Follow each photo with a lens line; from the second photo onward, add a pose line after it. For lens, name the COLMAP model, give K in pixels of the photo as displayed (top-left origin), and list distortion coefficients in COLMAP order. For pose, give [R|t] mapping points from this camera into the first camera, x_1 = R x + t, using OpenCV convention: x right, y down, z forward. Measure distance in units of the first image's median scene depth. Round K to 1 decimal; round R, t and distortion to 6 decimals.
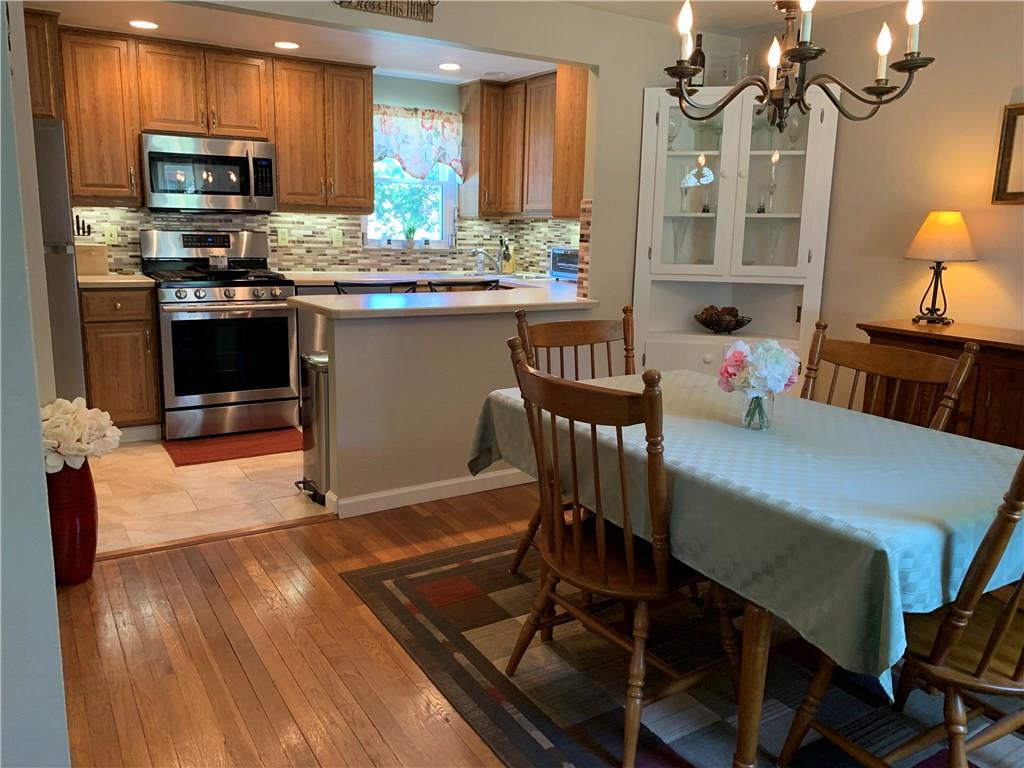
lens RADIAL K [[767.3, 0, 512.0], [0, 767.3, 384.0], [0, 0, 1]] dist [0.028544, 0.001644]
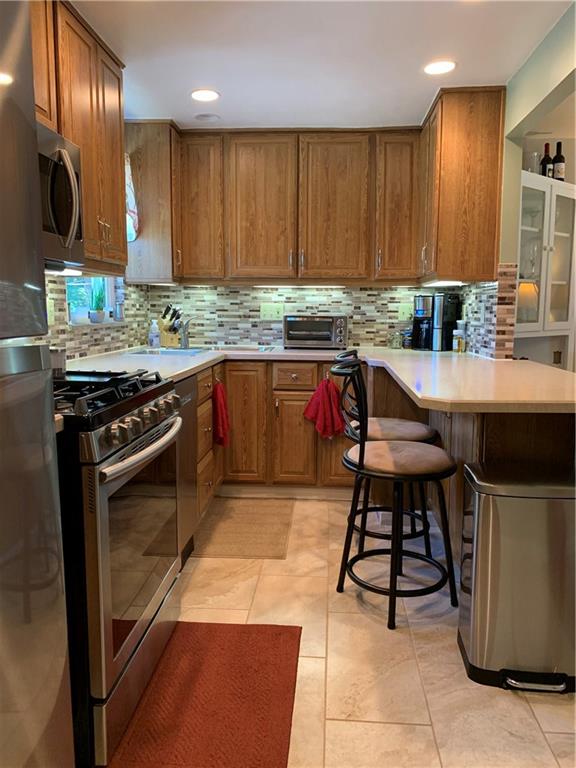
lens RADIAL K [[575.5, 0, 288.0], [0, 575.5, 384.0], [0, 0, 1]] dist [0.028544, 0.001644]
pose [[0.587662, -0.125259, 0.799352, -0.591397], [0.170912, 0.984869, 0.028679, -0.128087], [-0.790849, 0.119765, 0.600179, 0.654763]]
